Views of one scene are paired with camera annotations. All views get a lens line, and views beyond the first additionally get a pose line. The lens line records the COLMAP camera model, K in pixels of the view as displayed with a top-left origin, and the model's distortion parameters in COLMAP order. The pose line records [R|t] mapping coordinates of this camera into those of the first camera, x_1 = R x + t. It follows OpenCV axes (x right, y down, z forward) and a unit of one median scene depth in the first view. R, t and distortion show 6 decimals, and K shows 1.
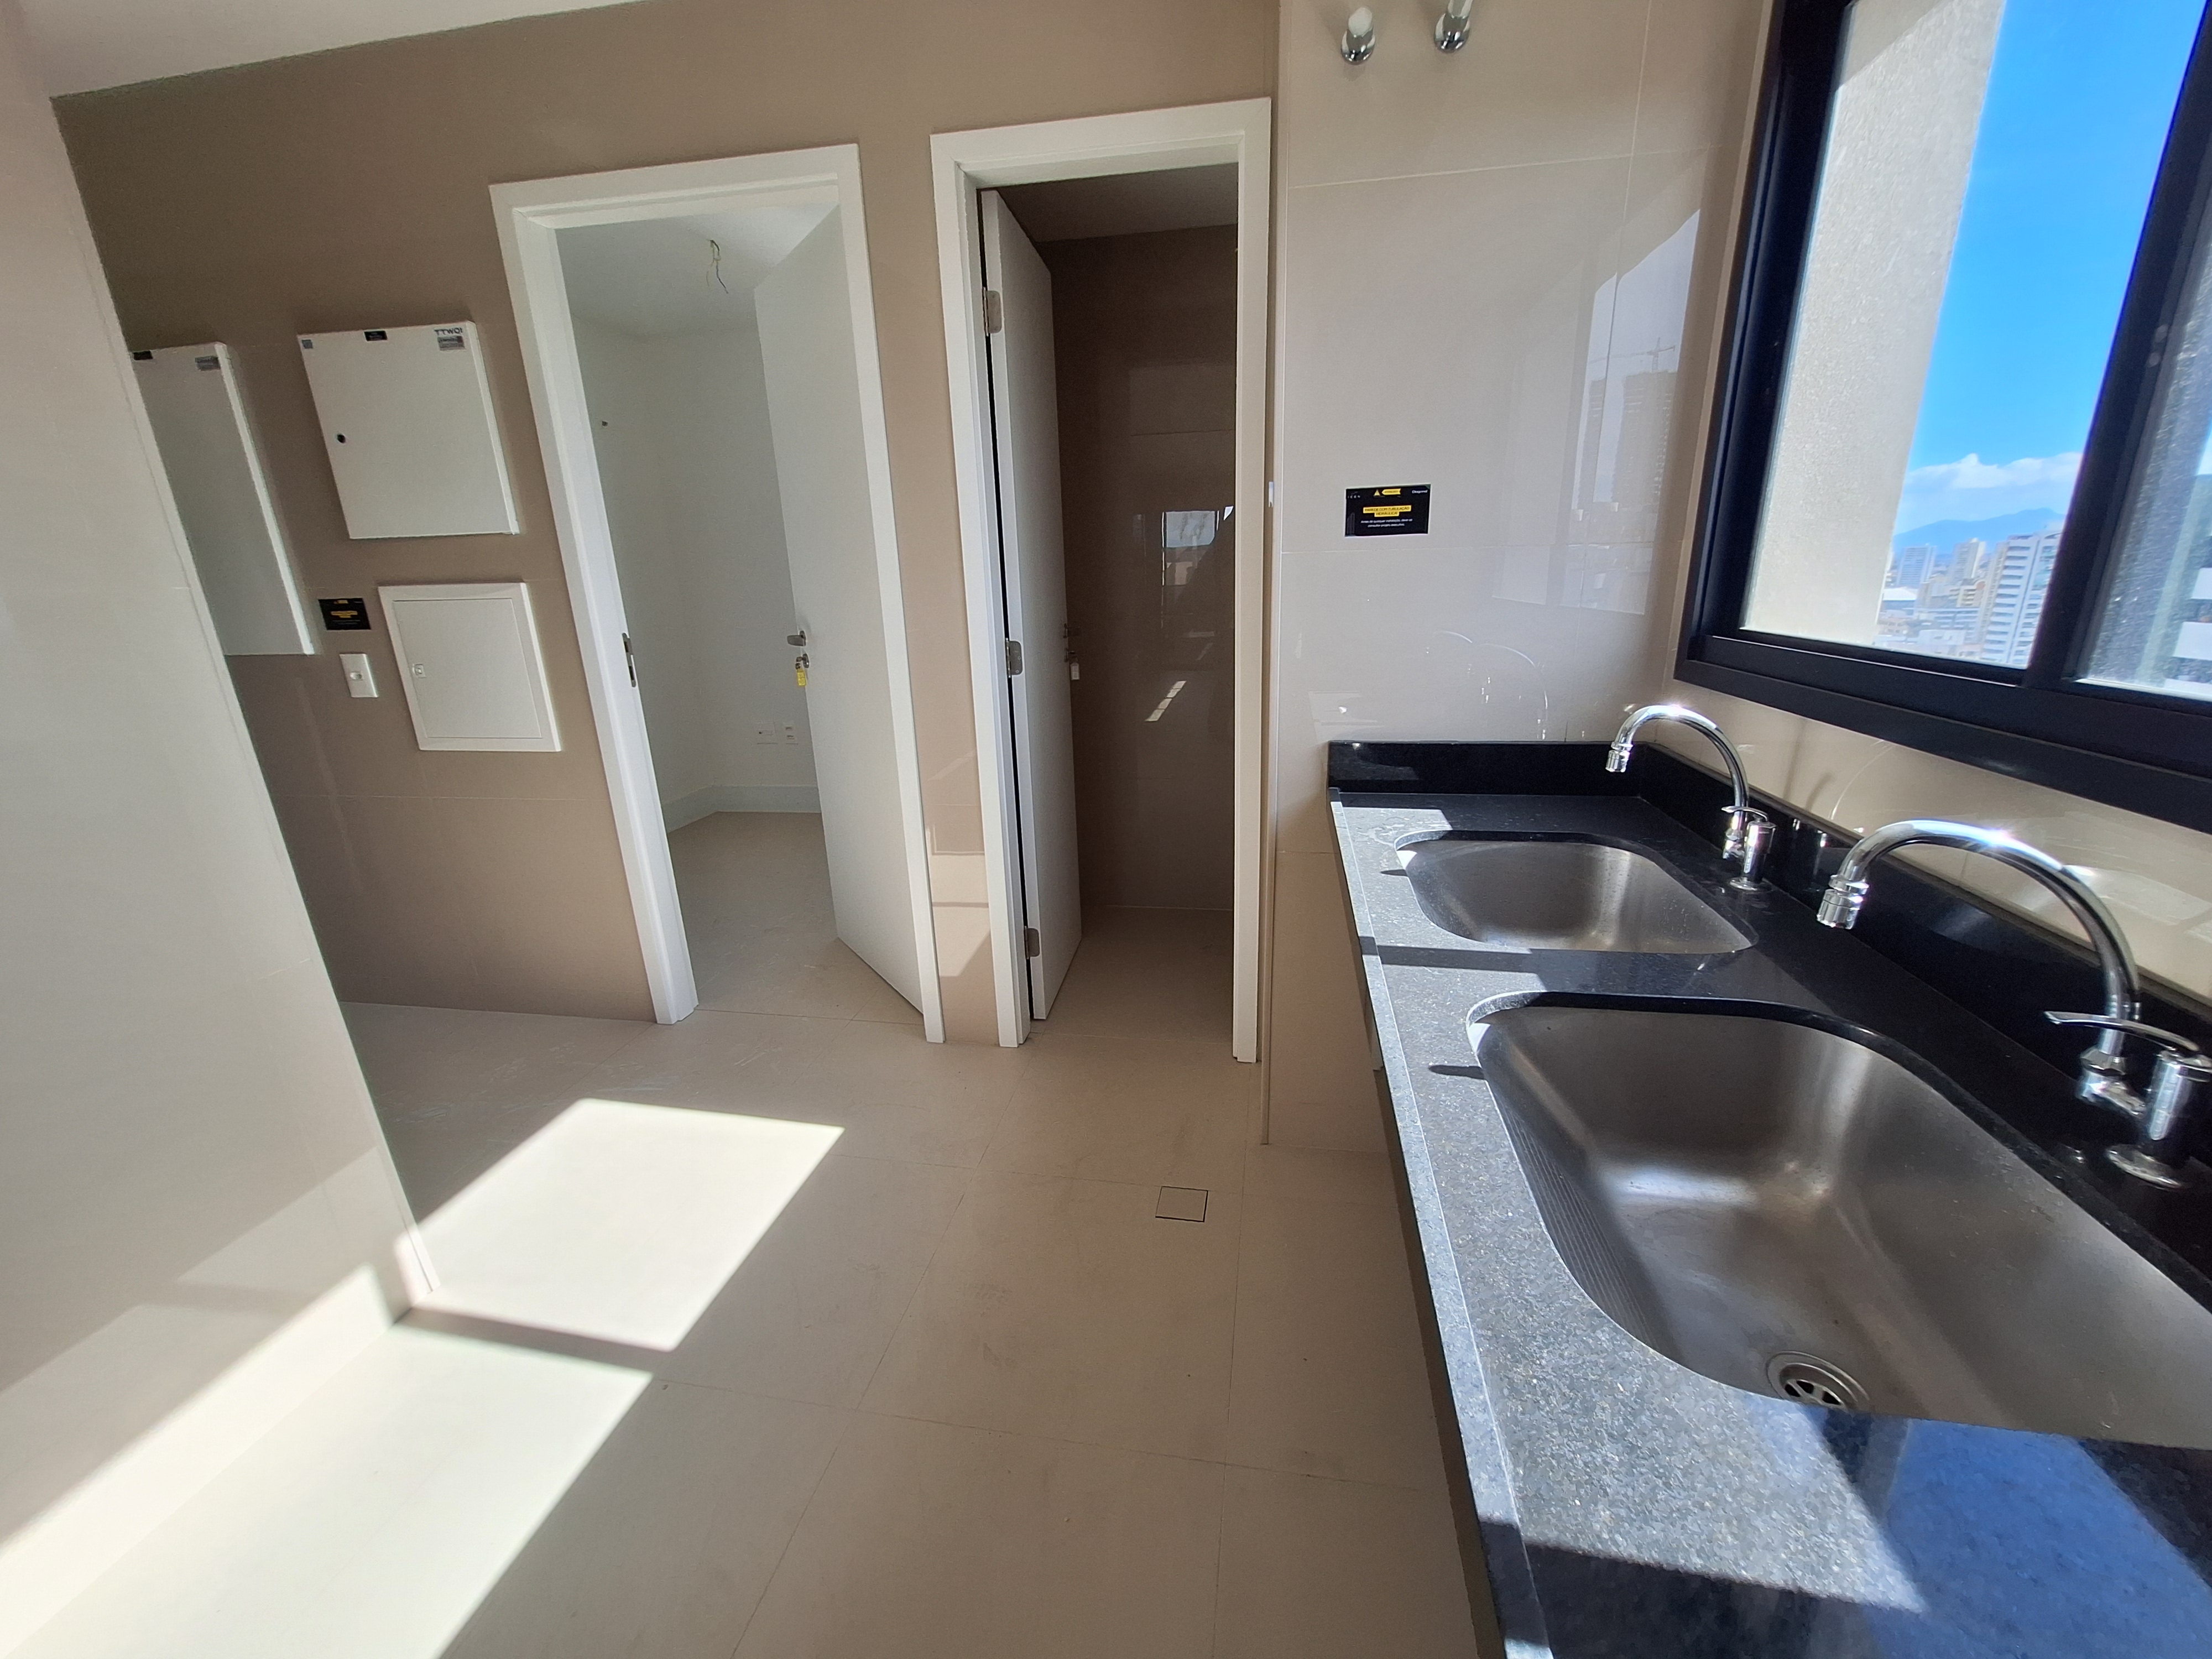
lens RADIAL K [[882.5, 0, 1106.0], [0, 882.5, 829.5], [0, 0, 1]] dist [0.002509, 0.000091]
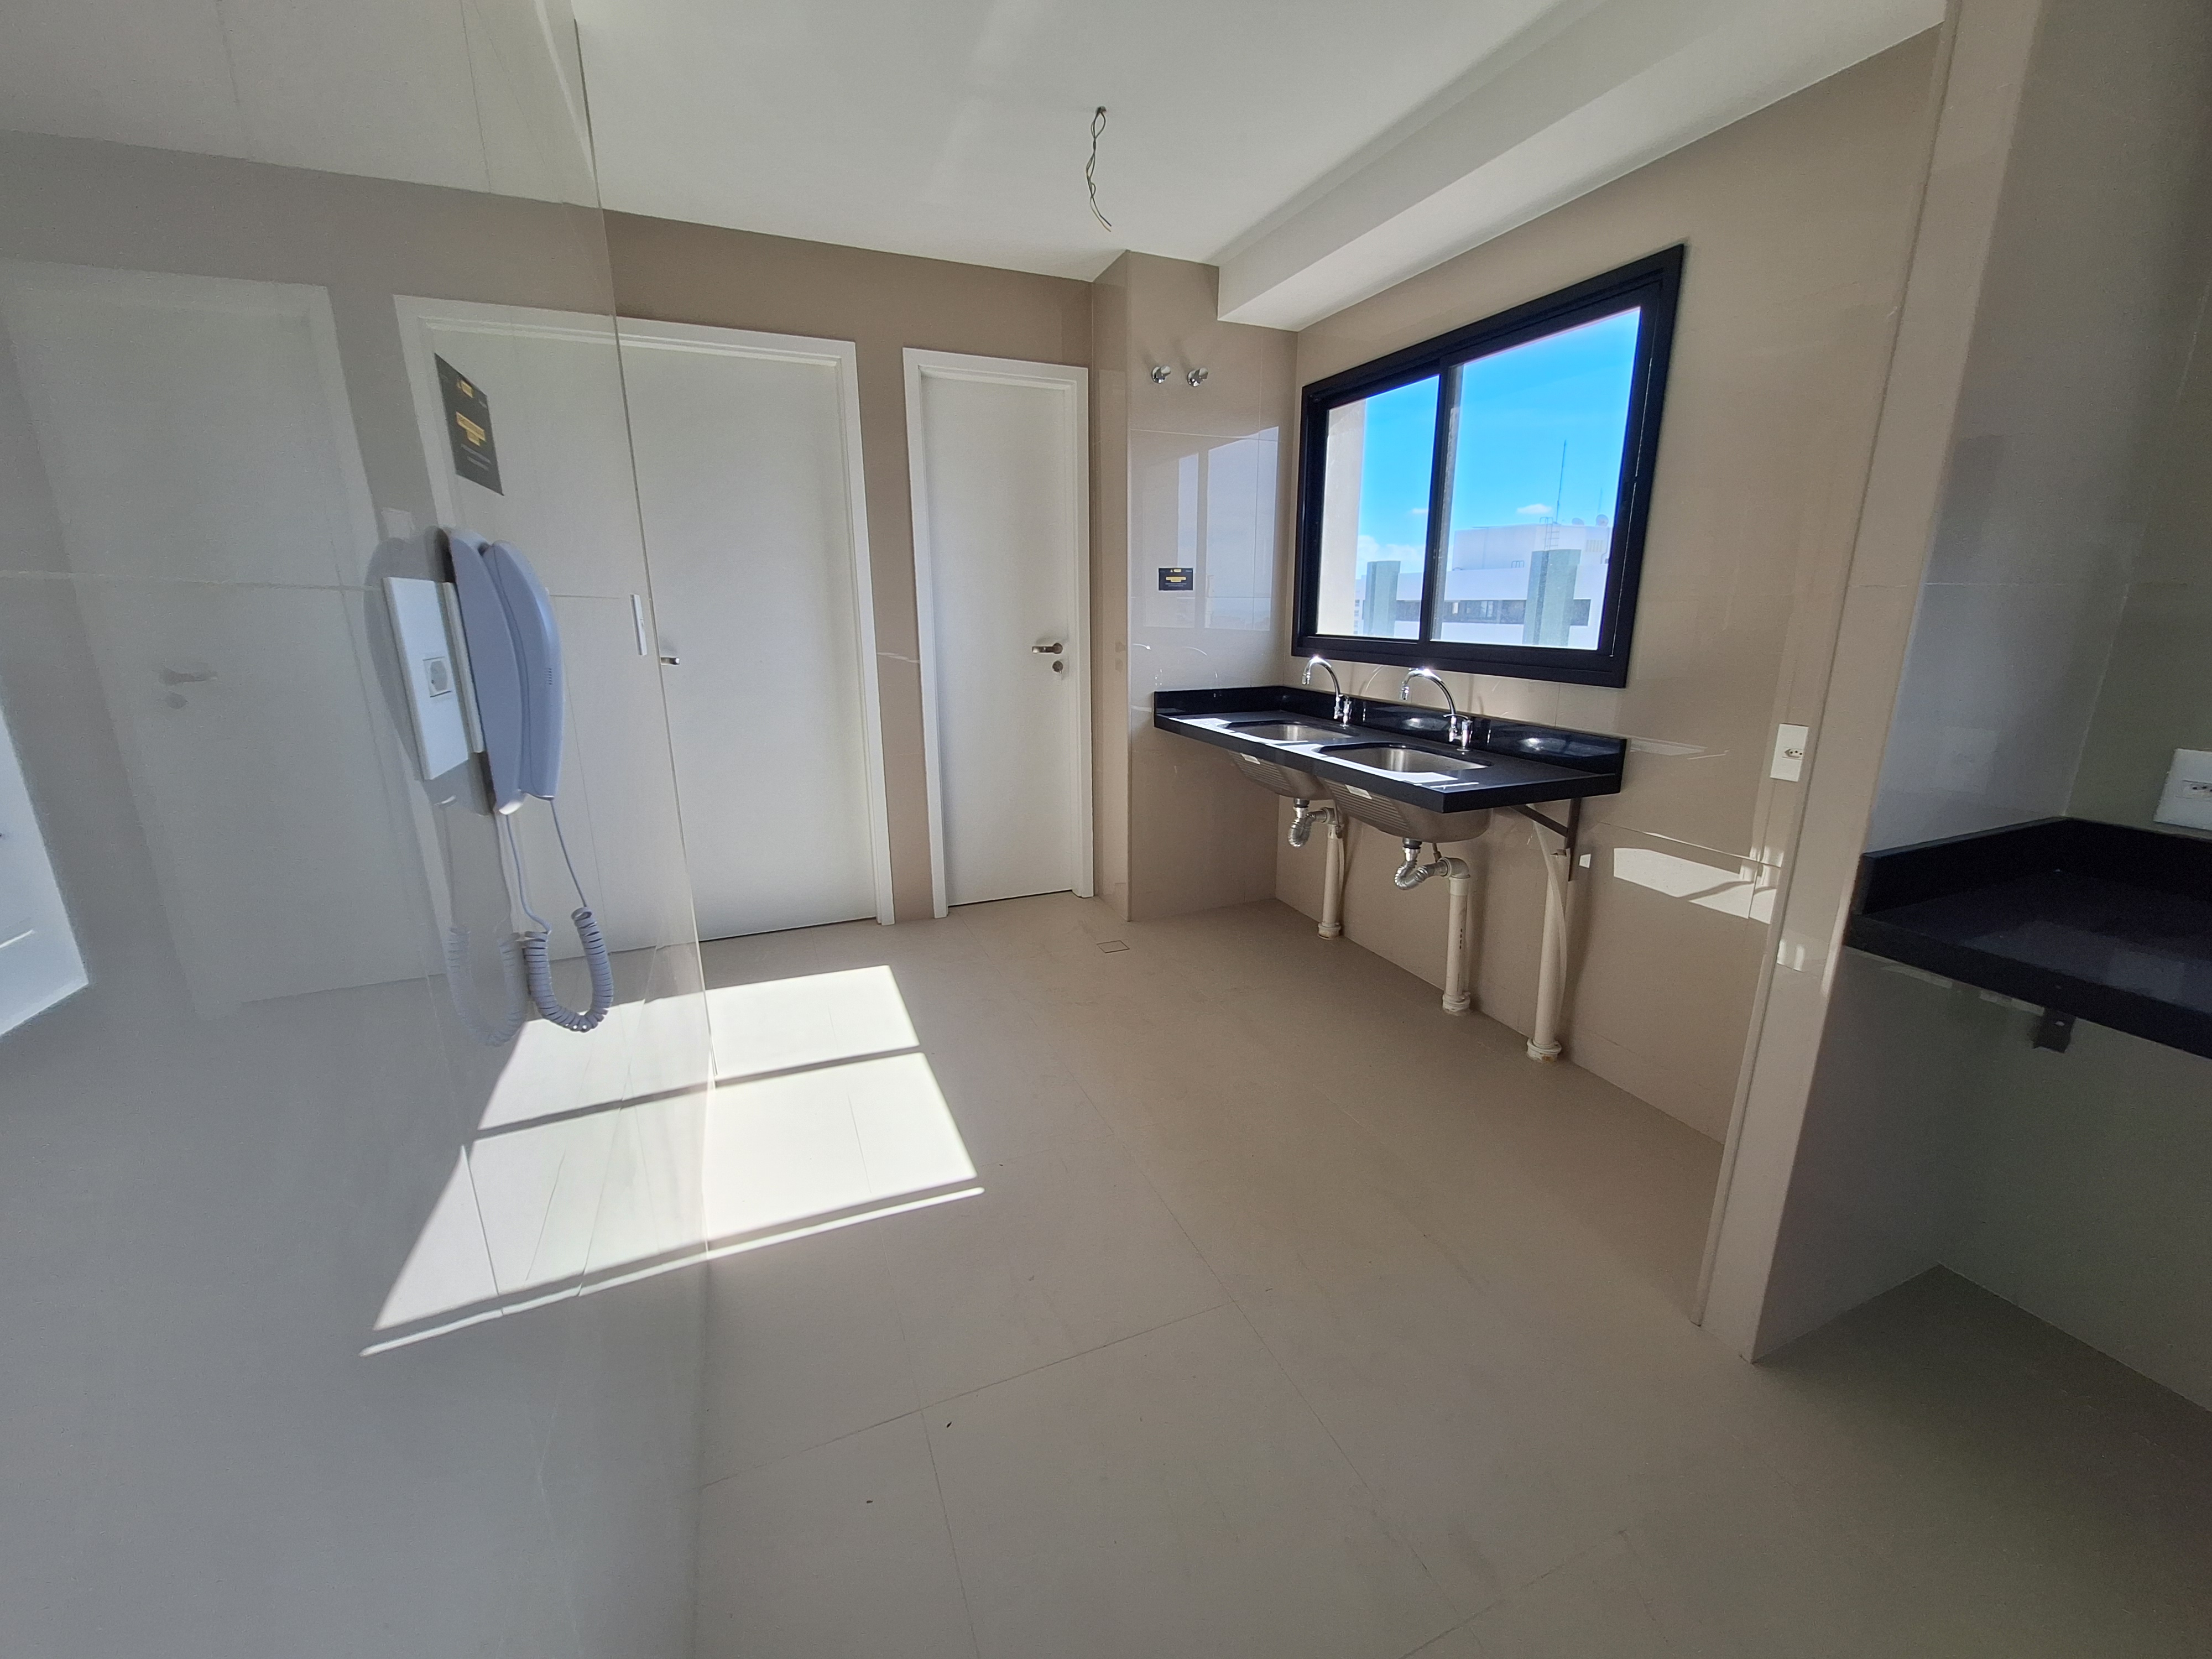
lens RADIAL K [[882.5, 0, 1106.0], [0, 882.5, 829.5], [0, 0, 1]] dist [0.002509, 0.000091]
pose [[0.847897, -0.110671, 0.518481, -1.033115], [0.132501, 0.991170, -0.005116, 0.229485], [-0.513336, 0.073037, 0.855074, -0.701991]]
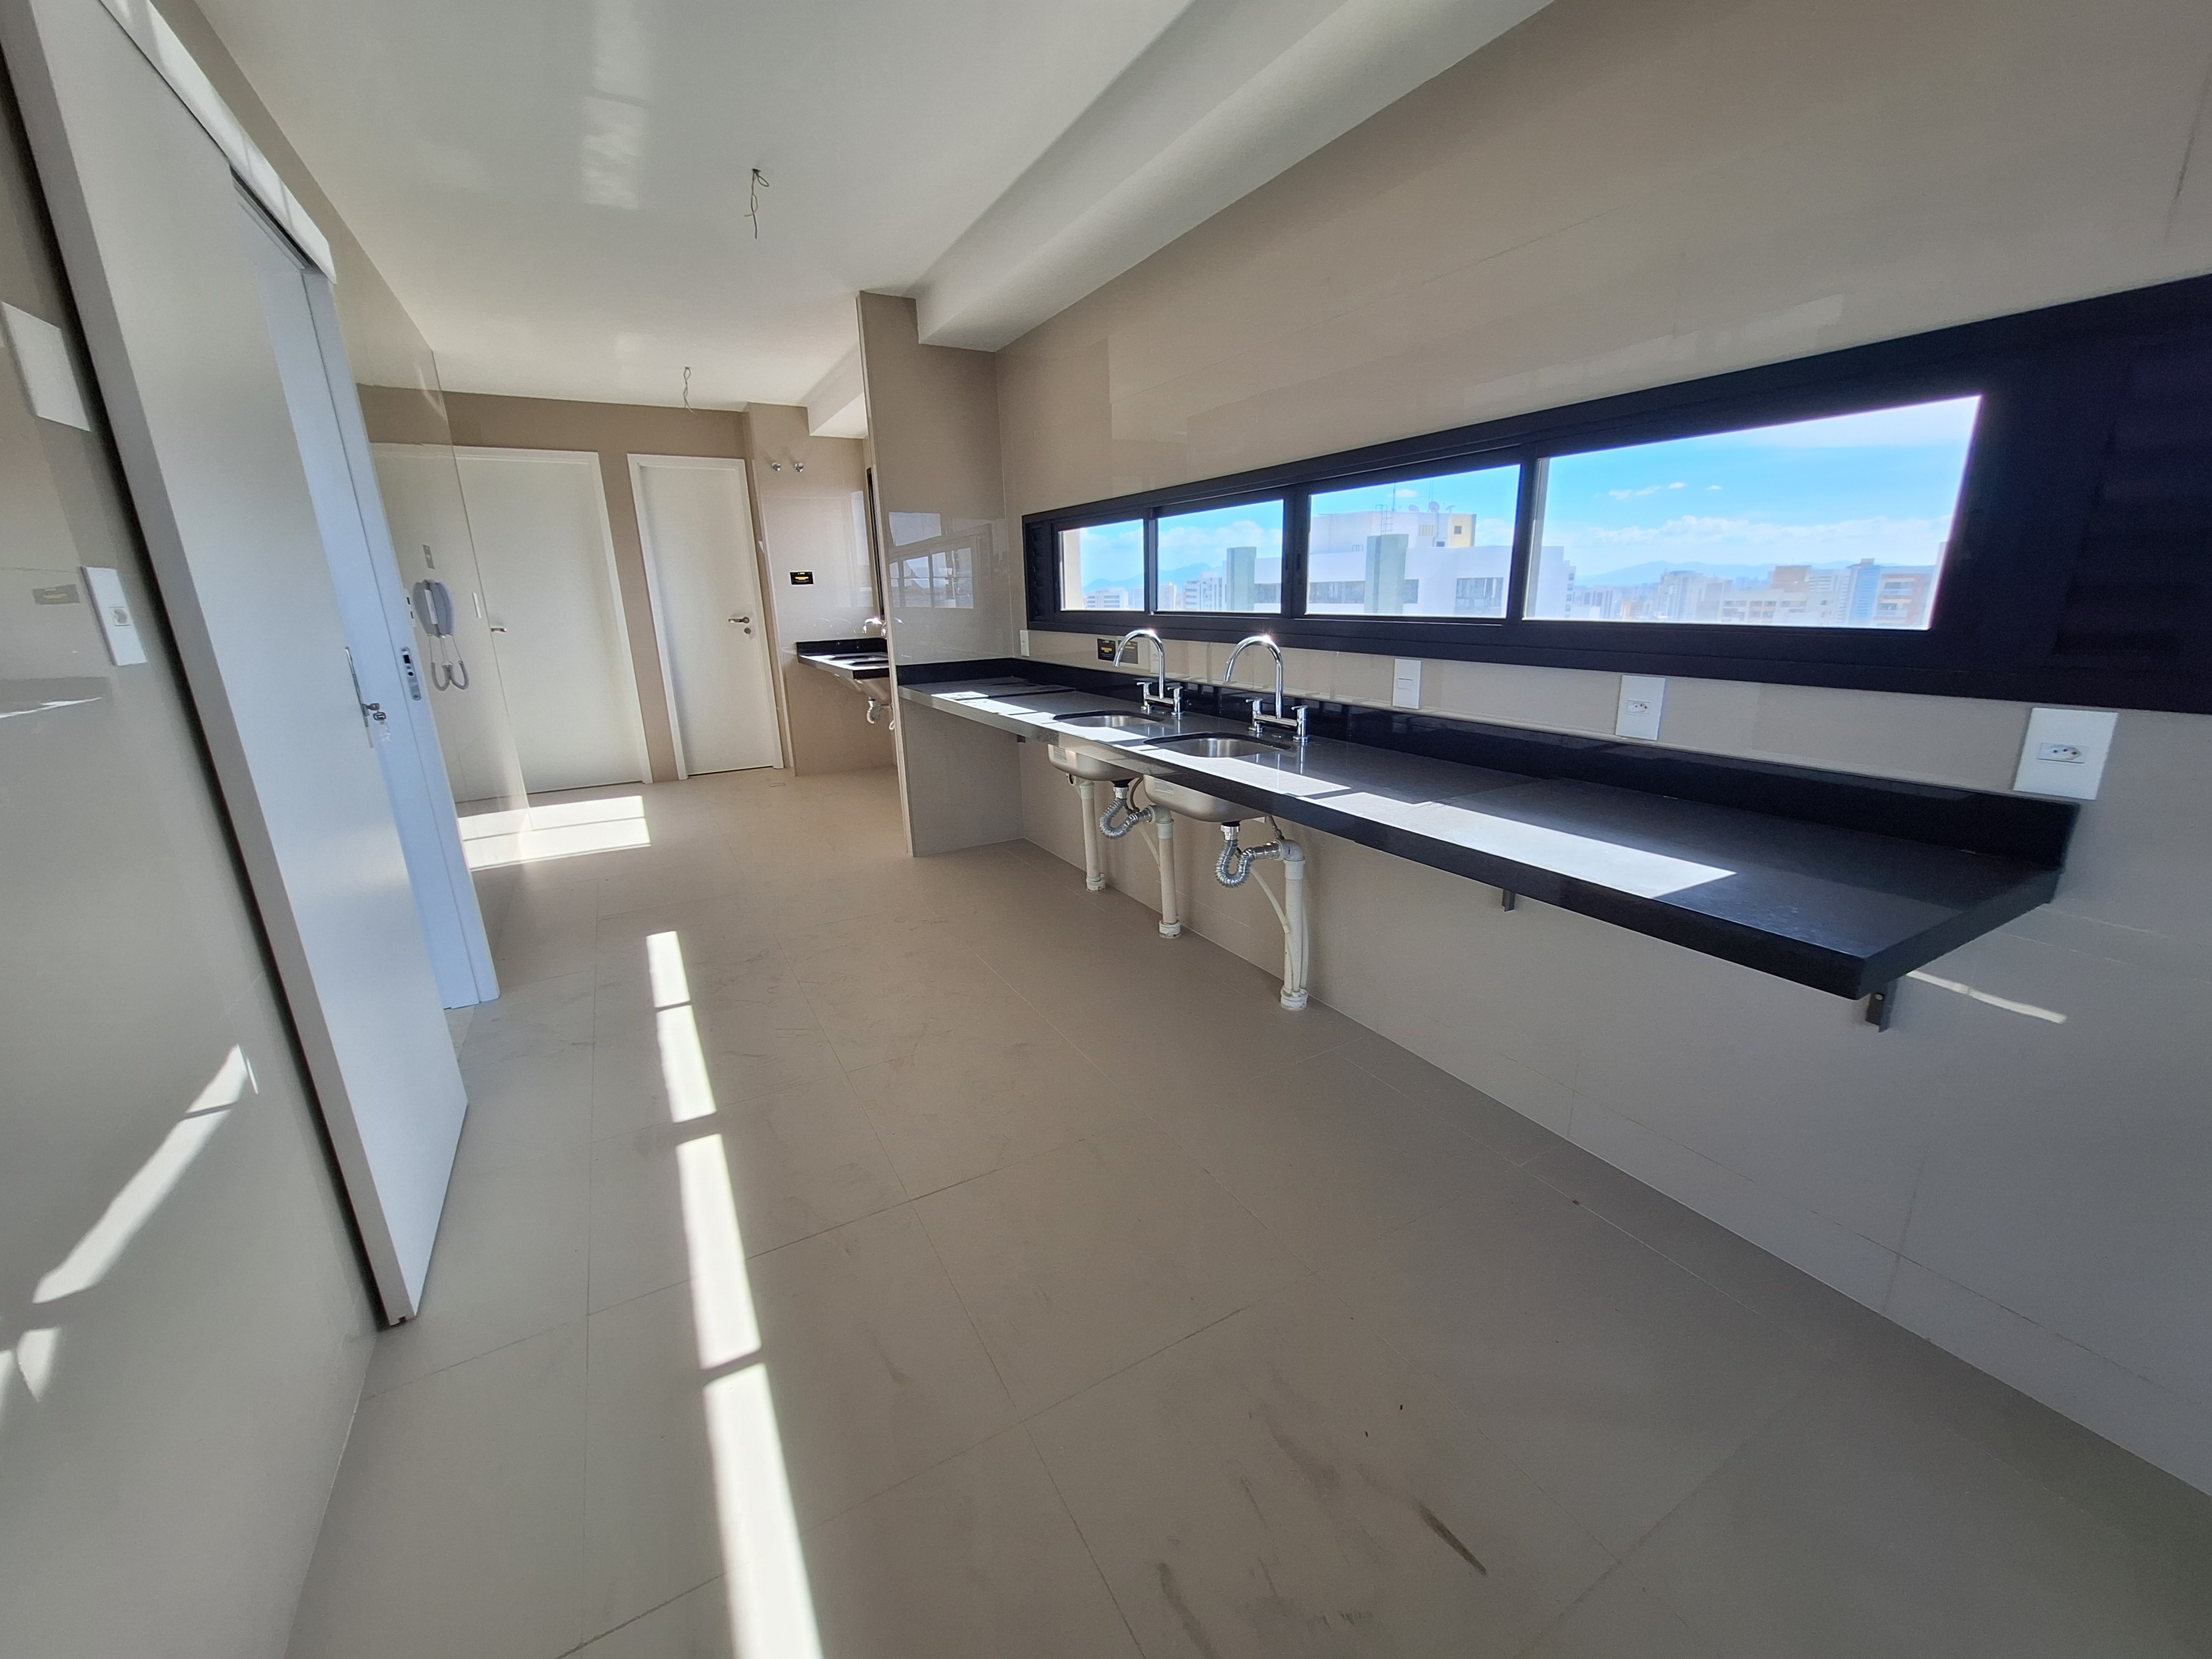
lens RADIAL K [[882.5, 0, 1106.0], [0, 882.5, 829.5], [0, 0, 1]] dist [0.002509, 0.000091]
pose [[0.780363, -0.160485, 0.604382, -1.174351], [0.184307, 0.982601, 0.022943, 0.887837], [-0.597549, 0.093488, 0.796364, -2.810939]]
